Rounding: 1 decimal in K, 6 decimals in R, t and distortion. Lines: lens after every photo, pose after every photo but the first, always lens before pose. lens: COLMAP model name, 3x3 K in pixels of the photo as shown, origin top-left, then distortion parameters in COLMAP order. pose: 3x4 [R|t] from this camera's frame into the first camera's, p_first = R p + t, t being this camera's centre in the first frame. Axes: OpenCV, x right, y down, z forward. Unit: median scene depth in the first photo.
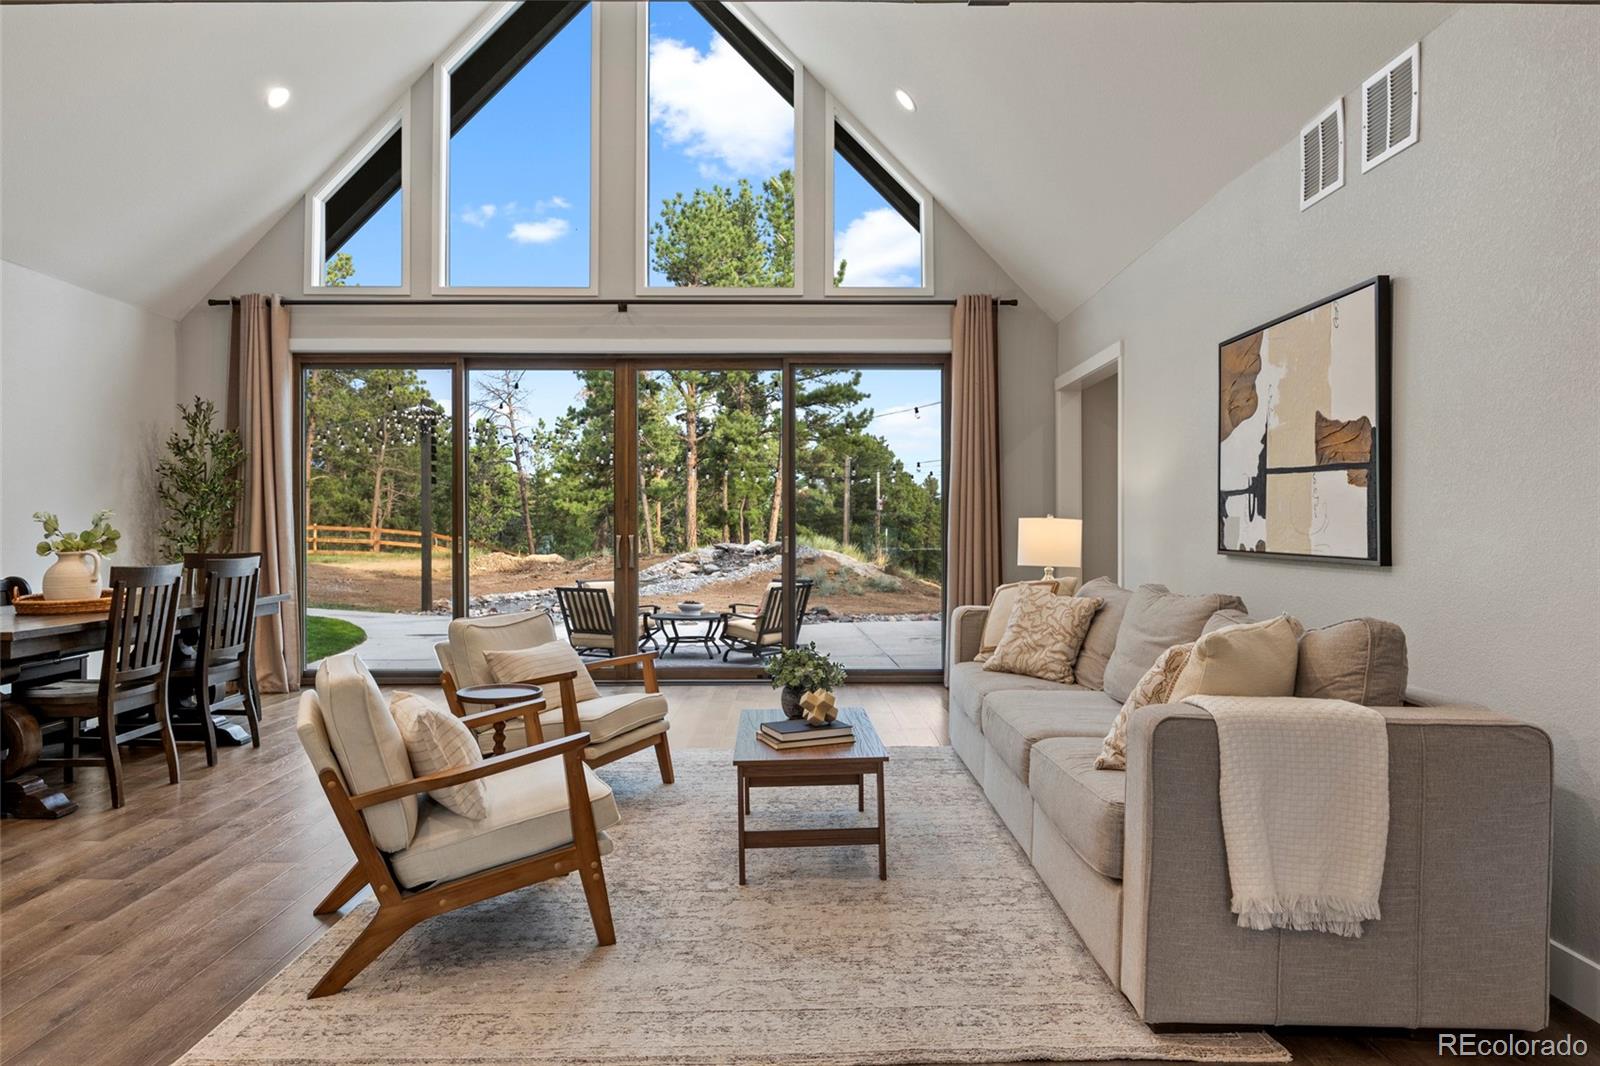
lens RADIAL K [[1021.8, 0, 804.4], [0, 1021.8, 524.9], [0, 0, 1]] dist [0.001737, -0.000064]
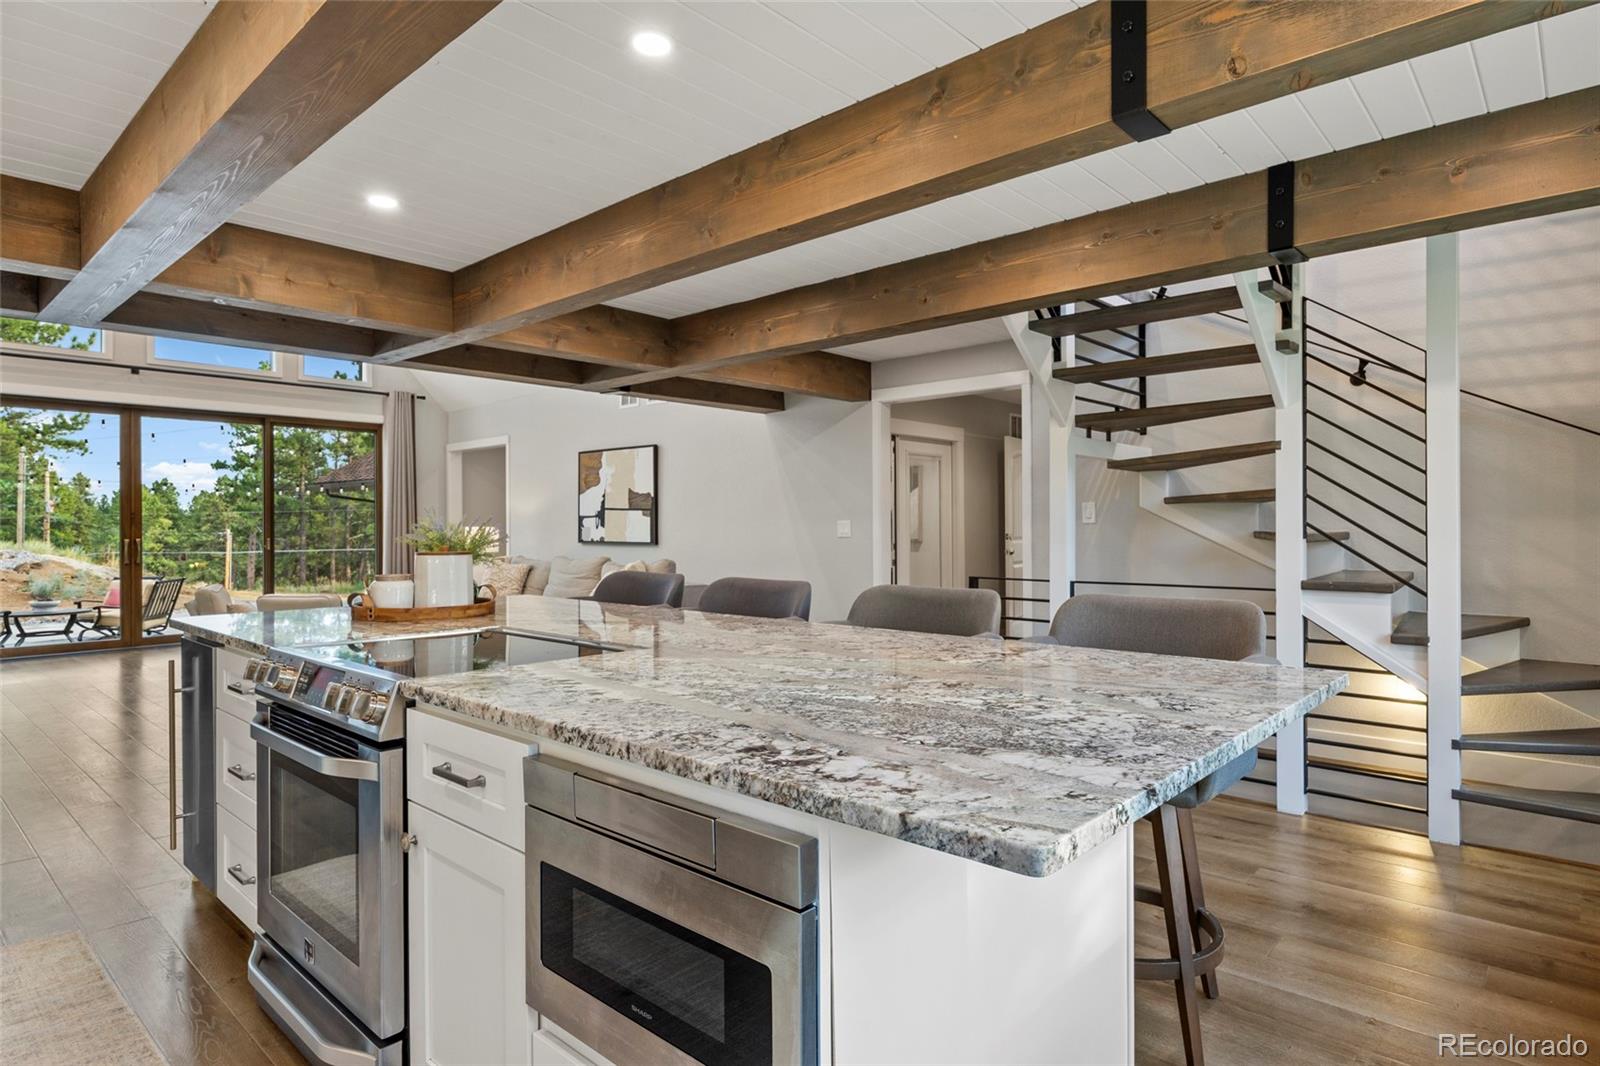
lens RADIAL K [[886.8, 0, 802.2], [0, 886.8, 530.2], [0, 0, 1]] dist [0.003107, 0.000513]
pose [[0.679835, -0.004800, 0.733349, -0.723219], [0.002167, 0.999987, 0.004536, -0.008343], [-0.733362, -0.001495, 0.679837, -0.735536]]
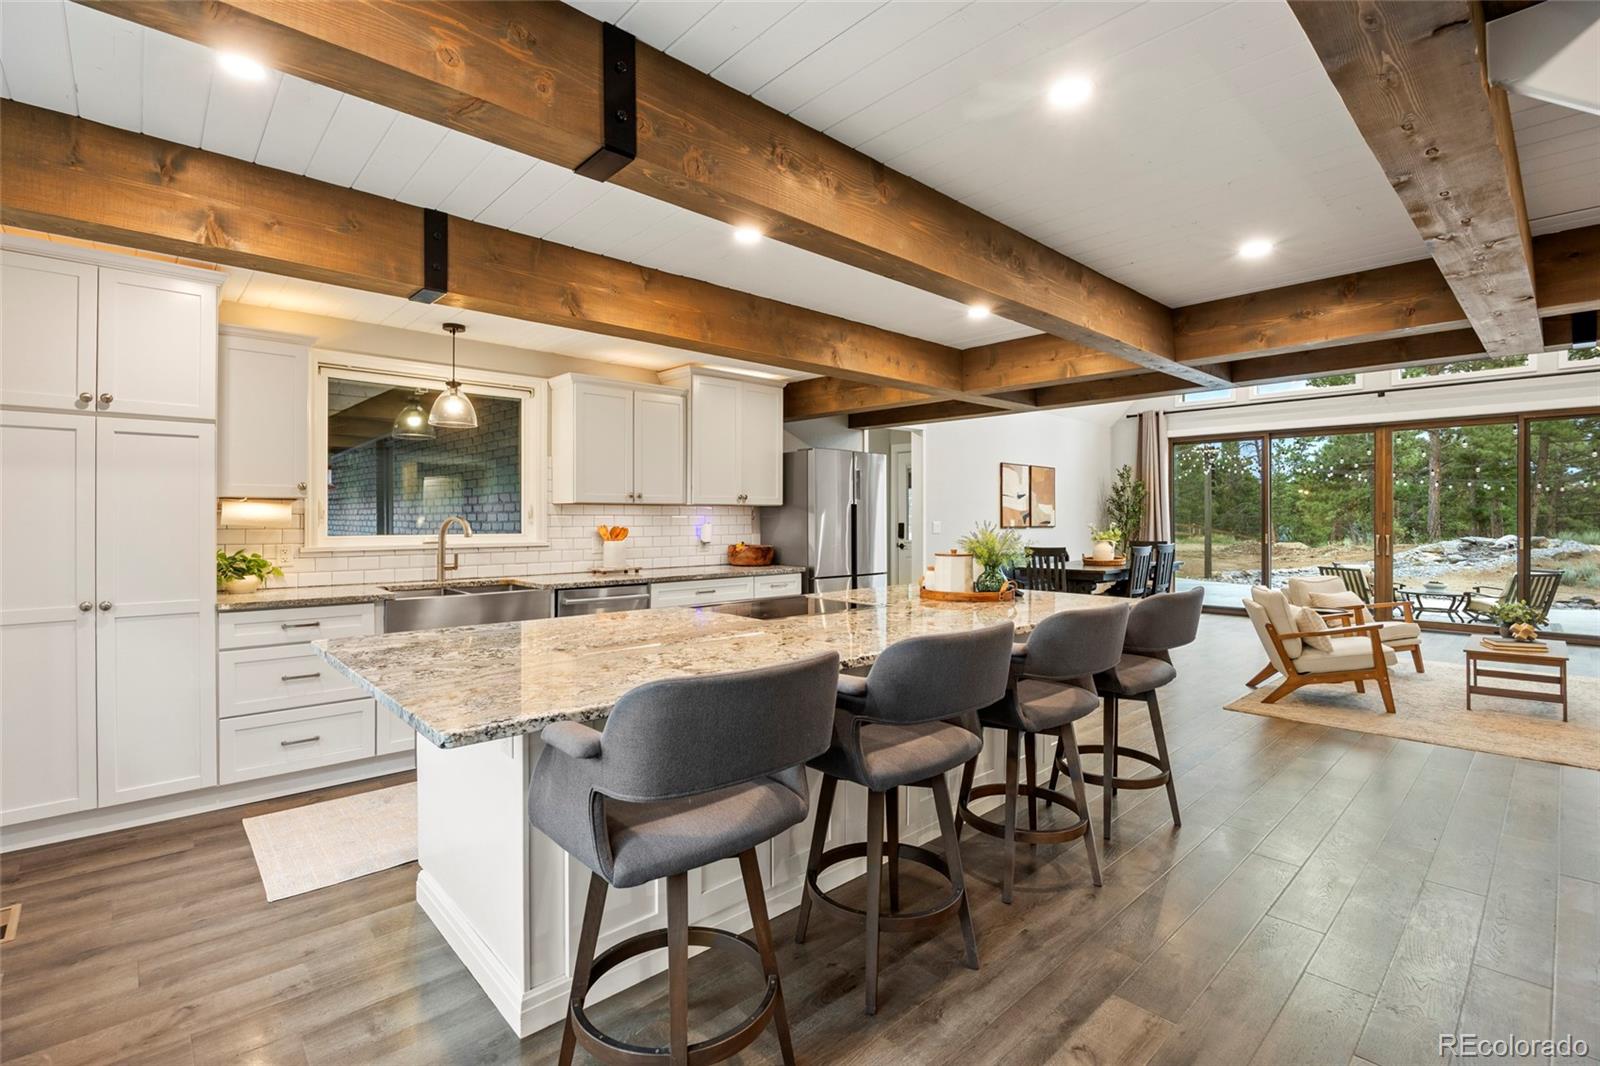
lens RADIAL K [[731.5, 0, 800.9], [0, 731.5, 520.1], [0, 0, 1]] dist [-0.010381, -0.000643]
pose [[0.676533, 0.003683, -0.736403, 0.077290], [-0.000288, 0.999989, 0.004737, -0.030862], [0.736412, -0.002992, 0.676527, -0.741277]]
